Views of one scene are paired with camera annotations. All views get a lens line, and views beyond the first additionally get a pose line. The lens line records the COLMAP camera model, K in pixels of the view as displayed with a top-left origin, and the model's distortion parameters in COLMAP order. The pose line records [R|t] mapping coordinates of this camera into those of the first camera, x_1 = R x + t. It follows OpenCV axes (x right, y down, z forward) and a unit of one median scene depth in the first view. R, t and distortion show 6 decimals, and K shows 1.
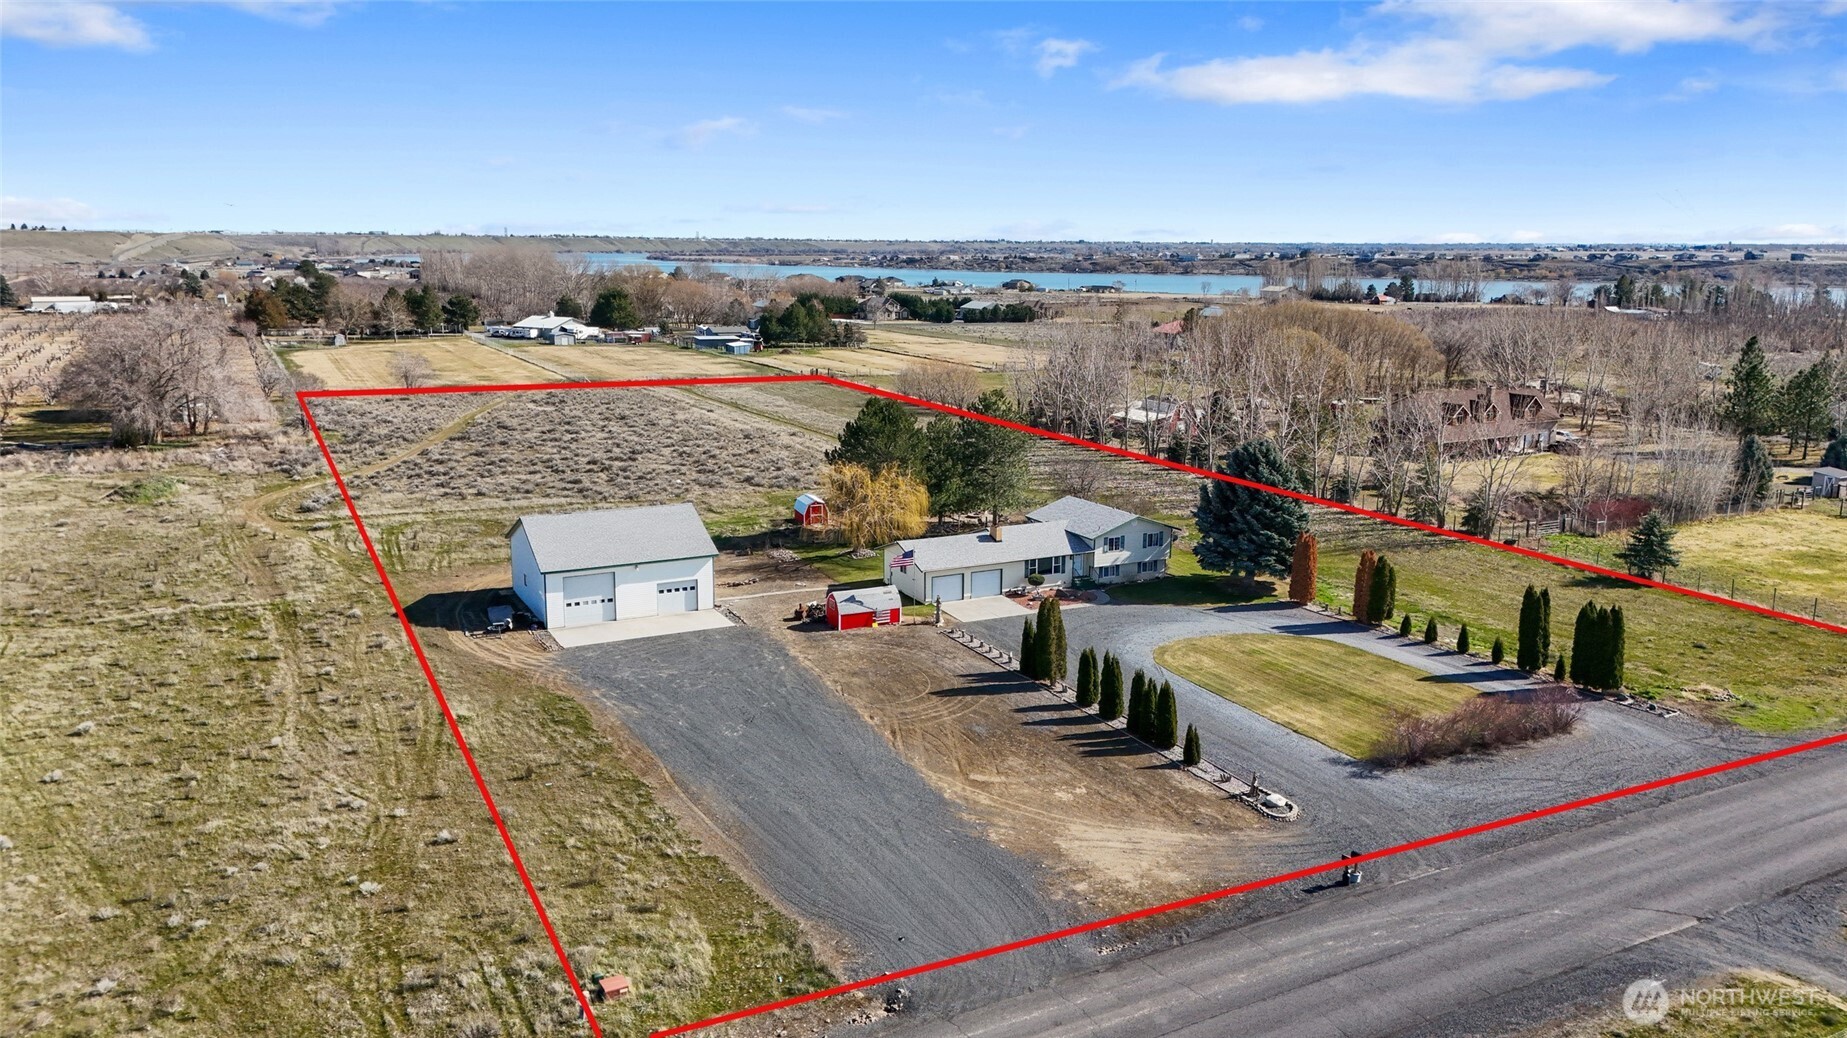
lens RADIAL K [[1372.1, 0, 923.5], [0, 1372.1, 519.0], [0, 0, 1]] dist [0.076978, -0.082850]
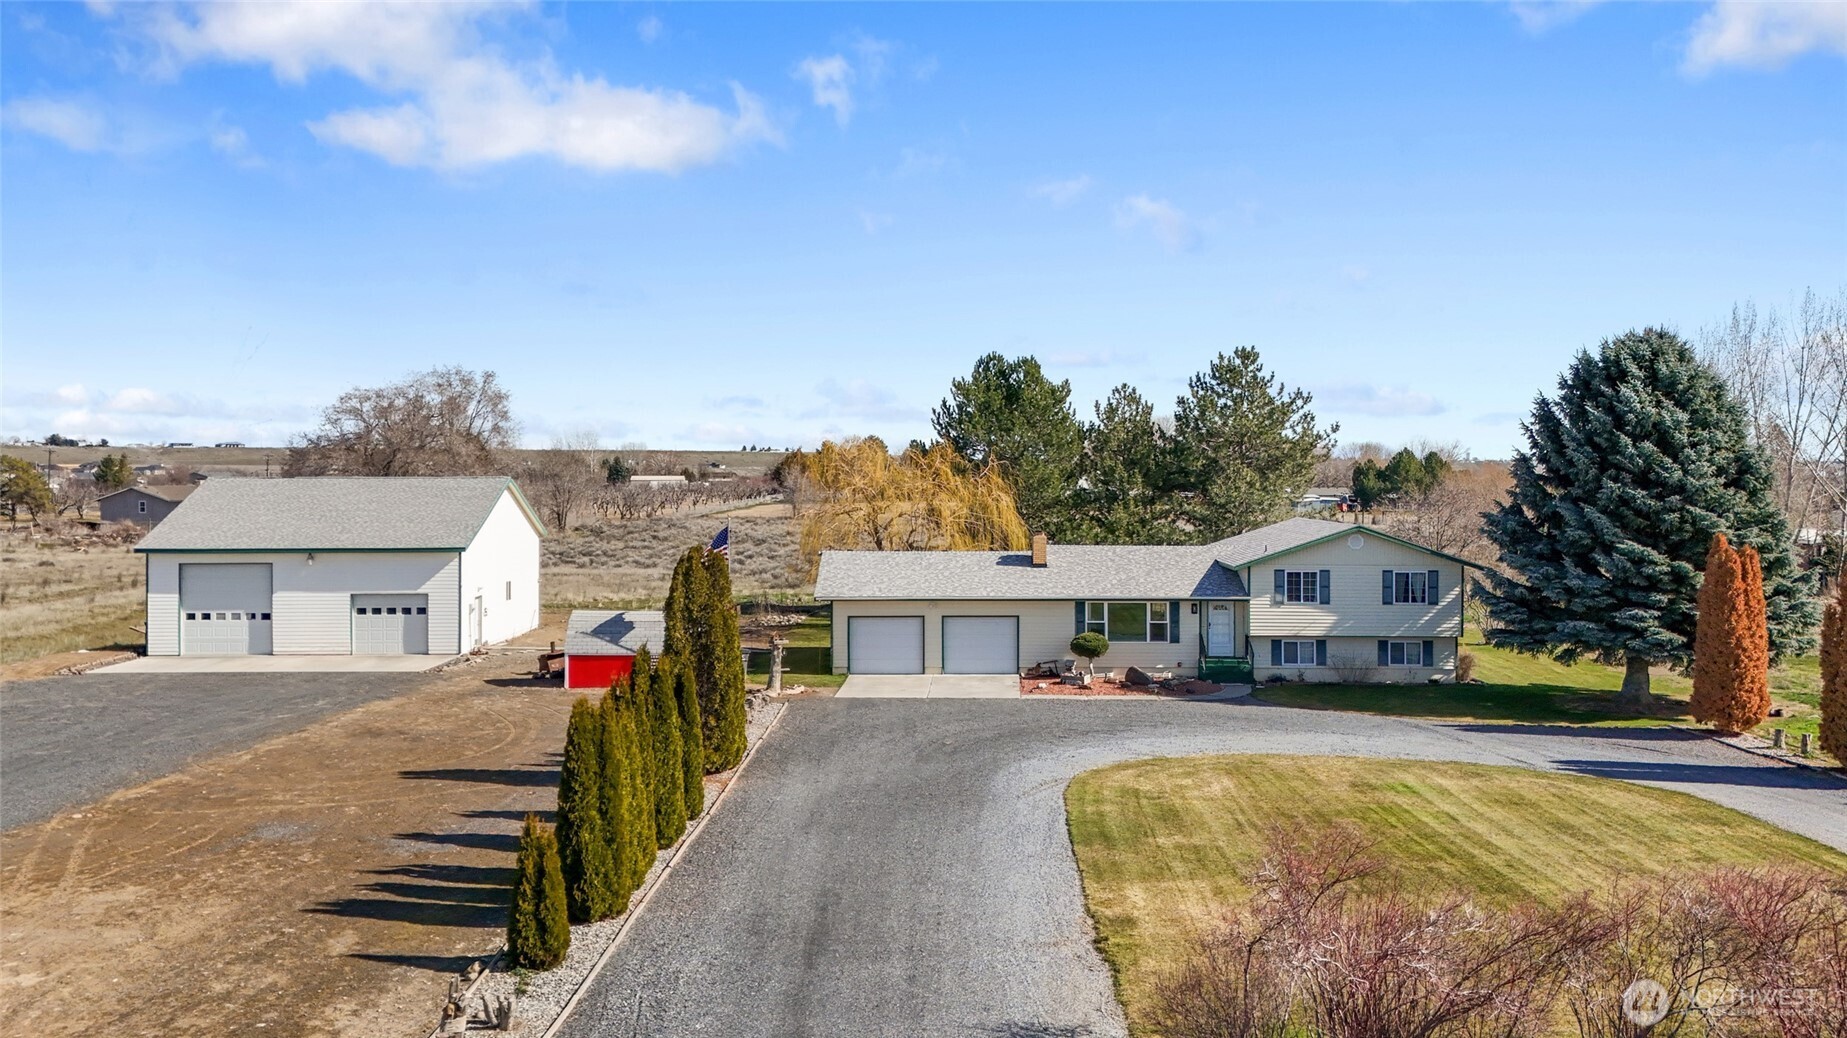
lens RADIAL K [[1648.4, 0, 960.4], [0, 1648.4, 554.3], [0, 0, 1]] dist [0.102513, -0.156494]
pose [[0.889646, 0.017603, -0.456311, 0.293155], [-0.085035, 0.988165, -0.127670, 0.088008], [0.448663, 0.152383, 0.880614, 0.493147]]
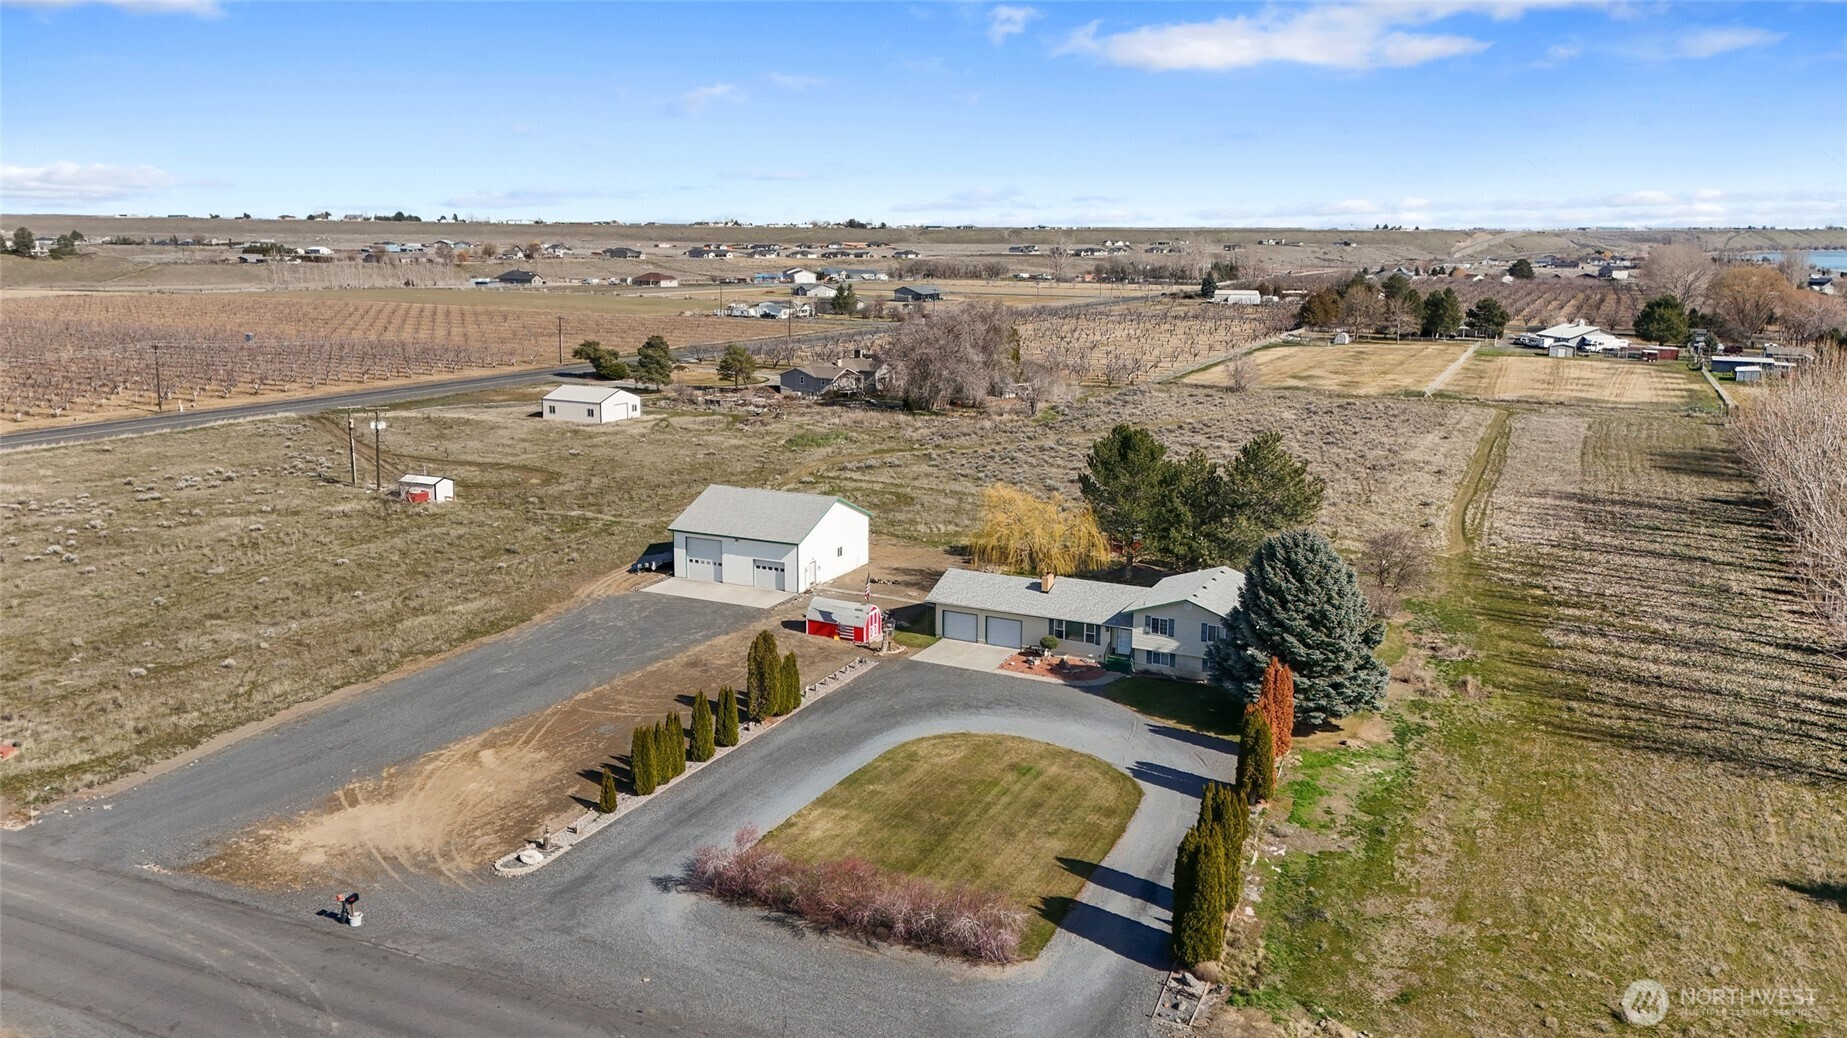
lens RADIAL K [[1372.1, 0, 923.5], [0, 1372.1, 519.0], [0, 0, 1]] dist [0.076978, -0.082850]
pose [[0.597865, 0.162212, -0.785012, 0.715956], [-0.159930, 0.983760, 0.081478, -0.093010], [0.785481, 0.076834, 0.614098, 0.385558]]
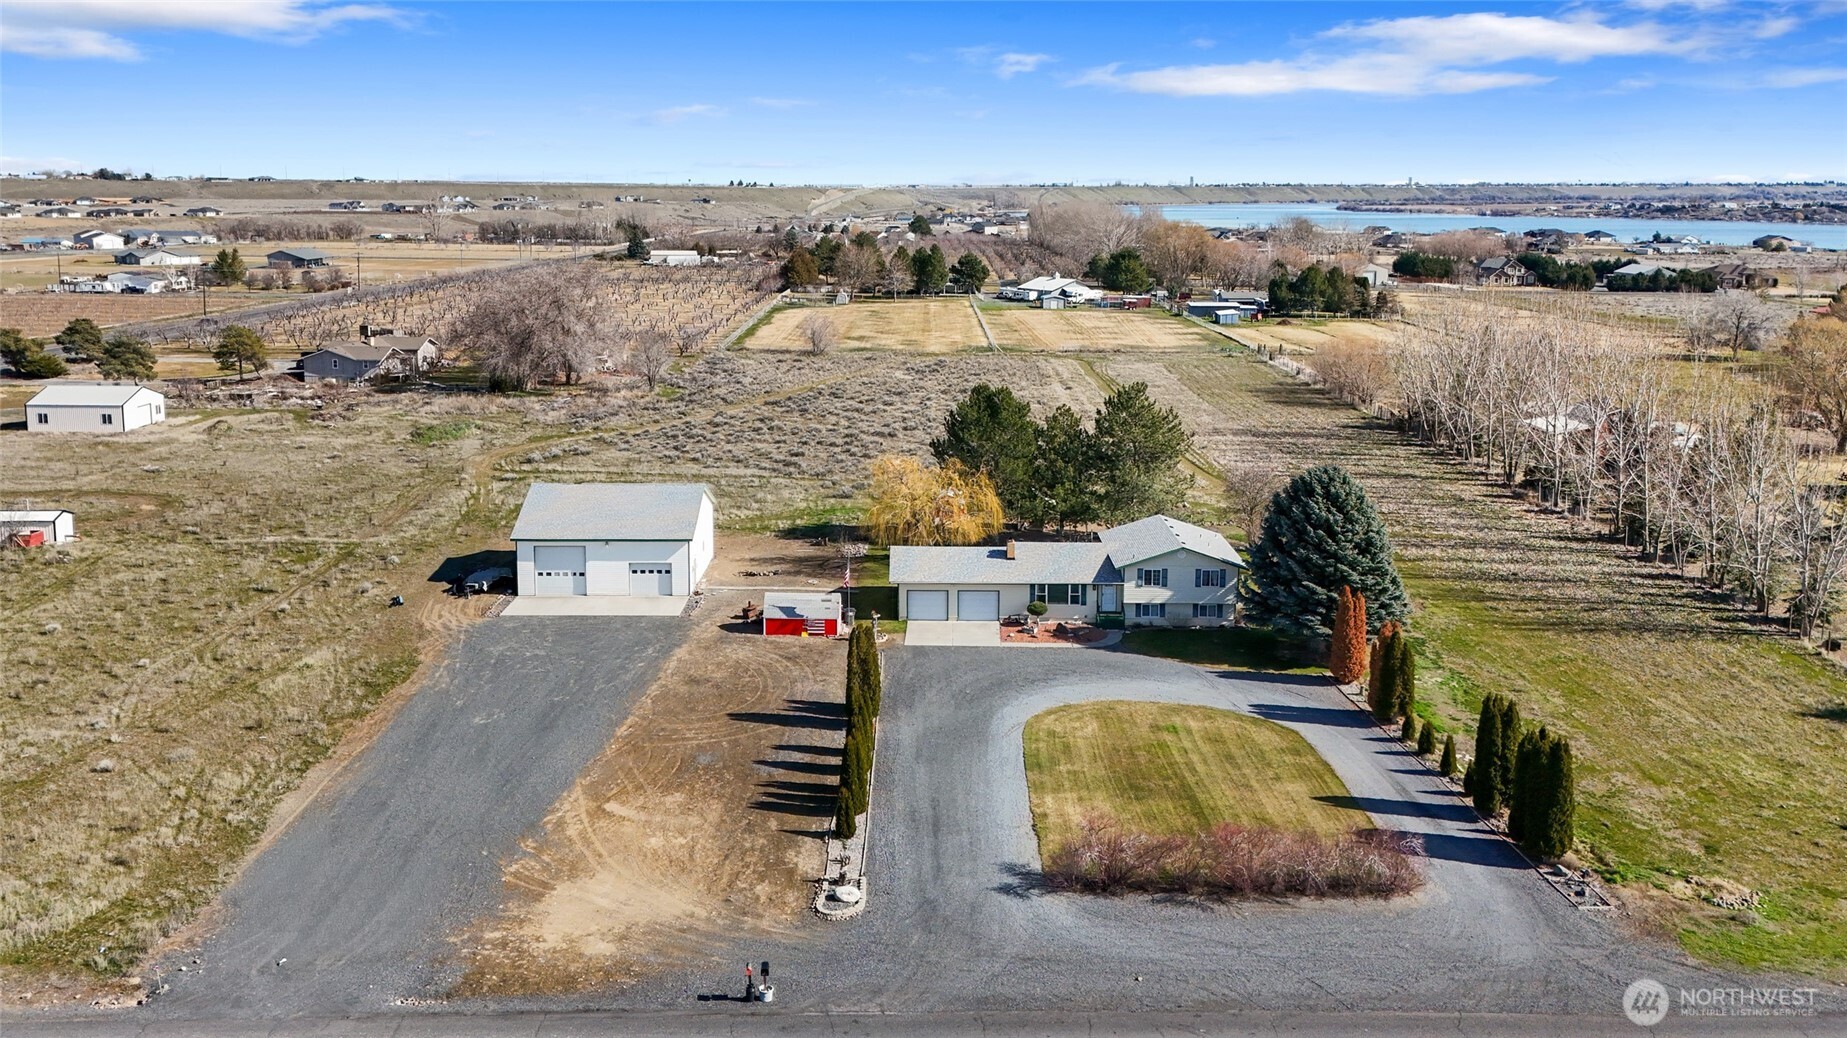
lens RADIAL K [[1521.1, 0, 902.7], [0, 1521.1, 512.5], [0, 0, 1]] dist [0.069745, -0.016671]
pose [[0.881698, 0.093389, -0.462479, 0.439461], [-0.088918, 0.995540, 0.031511, -0.037312], [0.463359, 0.013339, 0.886070, 0.122920]]
